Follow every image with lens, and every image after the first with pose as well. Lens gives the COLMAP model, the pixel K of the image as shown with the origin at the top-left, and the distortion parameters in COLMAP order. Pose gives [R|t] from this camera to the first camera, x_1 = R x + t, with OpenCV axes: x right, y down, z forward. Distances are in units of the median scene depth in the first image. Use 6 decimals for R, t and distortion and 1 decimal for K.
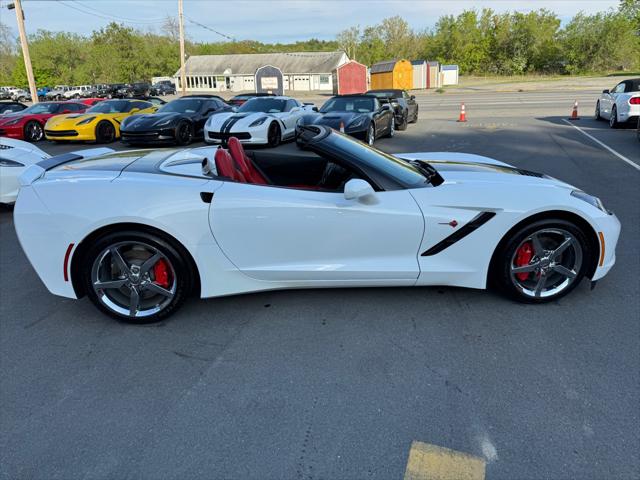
lens RADIAL K [[453.4, 0, 320.0], [0, 453.4, 240.0], [0, 0, 1]] dist [-0.002423, -0.003712]
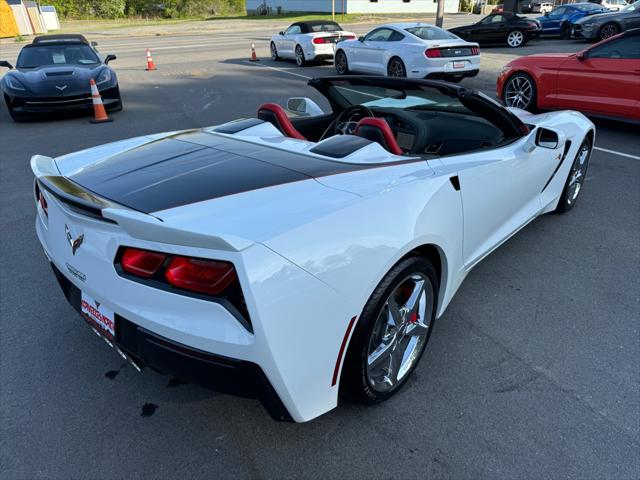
lens RADIAL K [[457.9, 0, 320.0], [0, 457.9, 240.0], [0, 0, 1]] dist [-0.005655, -0.008055]
pose [[0.706140, -0.300891, 0.640961, -0.196172], [0.233413, 0.953539, 0.190477, -0.042808], [-0.668494, 0.015105, 0.743564, 0.131750]]
